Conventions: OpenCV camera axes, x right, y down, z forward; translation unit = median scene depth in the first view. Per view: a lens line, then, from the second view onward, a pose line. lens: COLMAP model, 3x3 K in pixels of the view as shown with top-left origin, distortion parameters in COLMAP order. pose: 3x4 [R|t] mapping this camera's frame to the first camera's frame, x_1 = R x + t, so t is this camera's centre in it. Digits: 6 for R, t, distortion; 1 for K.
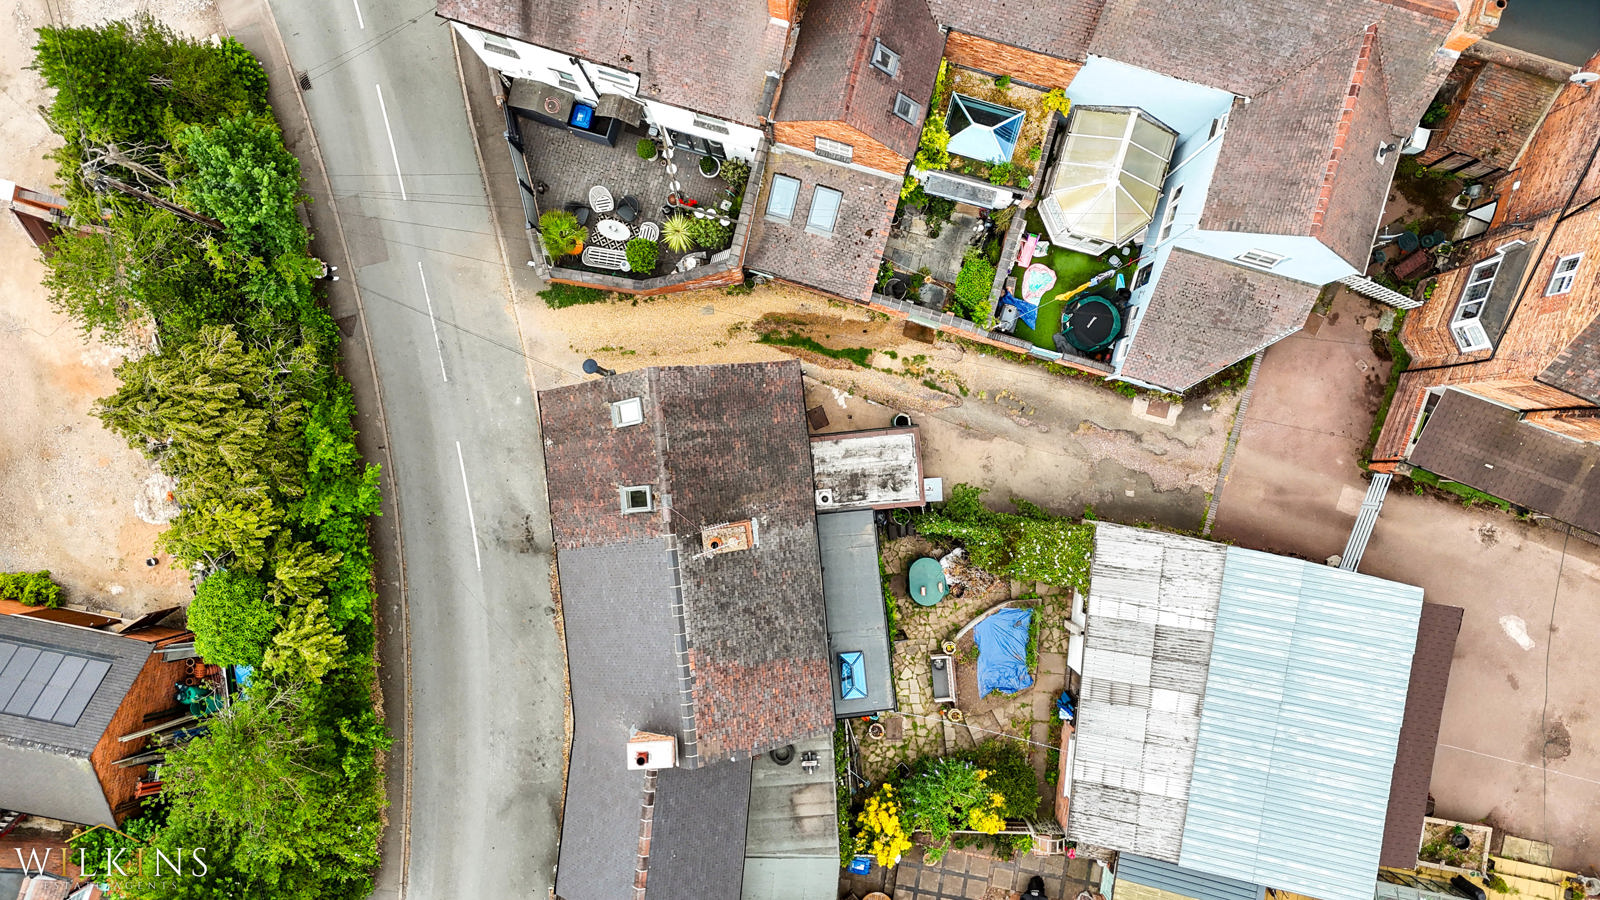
lens RADIAL K [[1157.4, 0, 800.0], [0, 1157.4, 450.0], [0, 0, 1]] dist [0.000445, -0.001641]
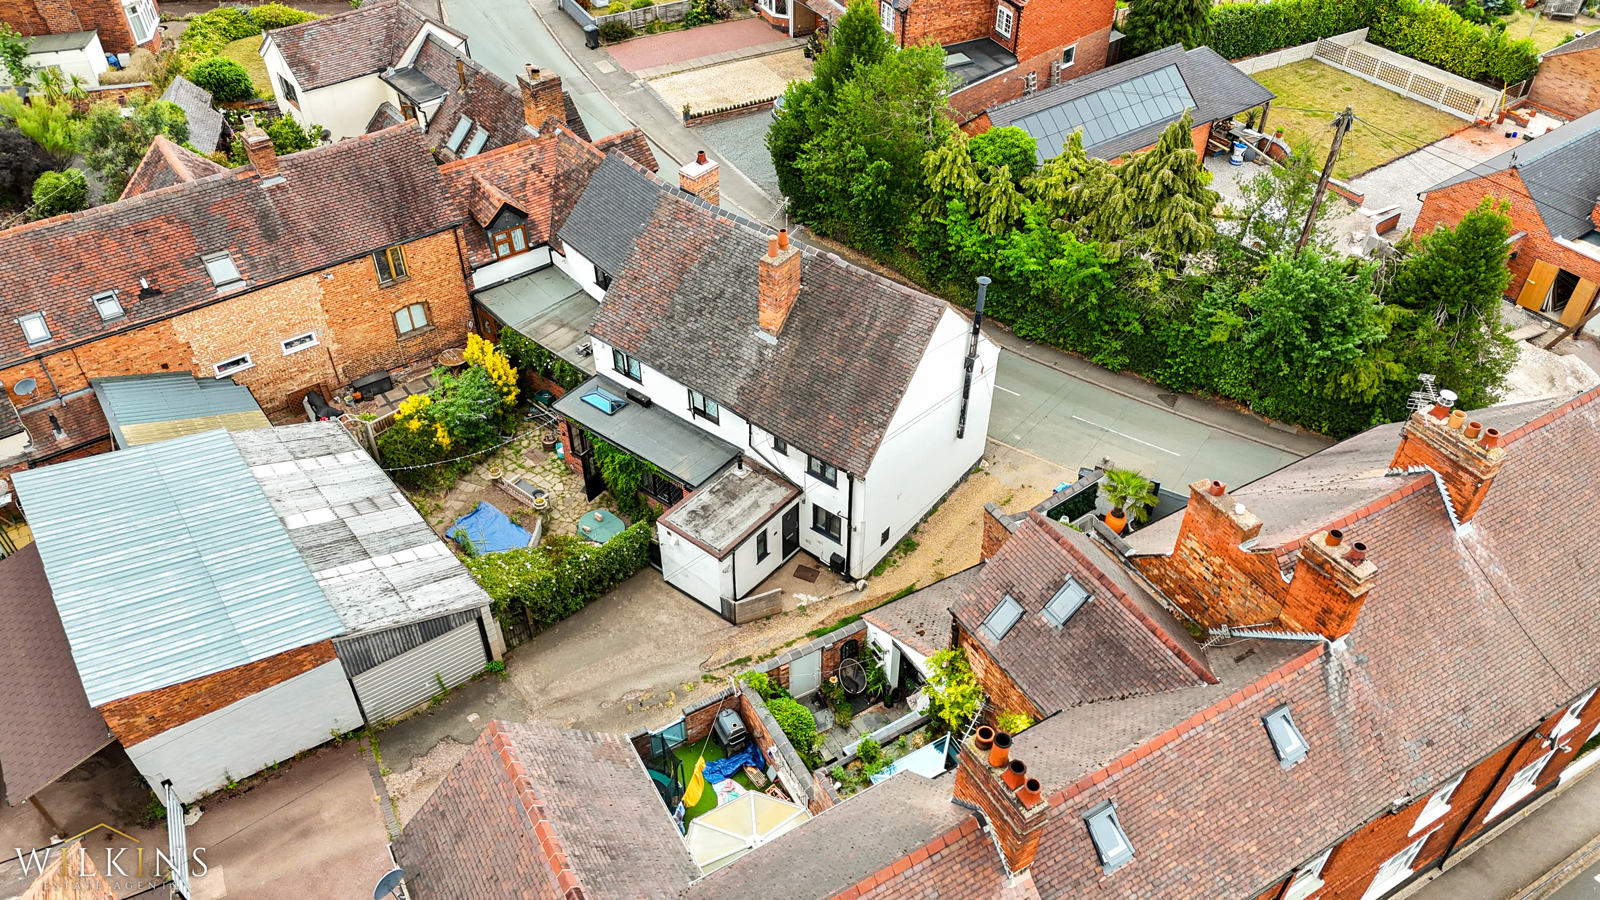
lens RADIAL K [[1157.4, 0, 800.0], [0, 1157.4, 450.0], [0, 0, 1]] dist [0.000445, -0.001641]
pose [[-0.696503, 0.481857, -0.531693, 0.469675], [-0.717461, -0.455762, 0.526812, -0.472611], [0.011522, 0.748395, 0.663153, 0.326014]]
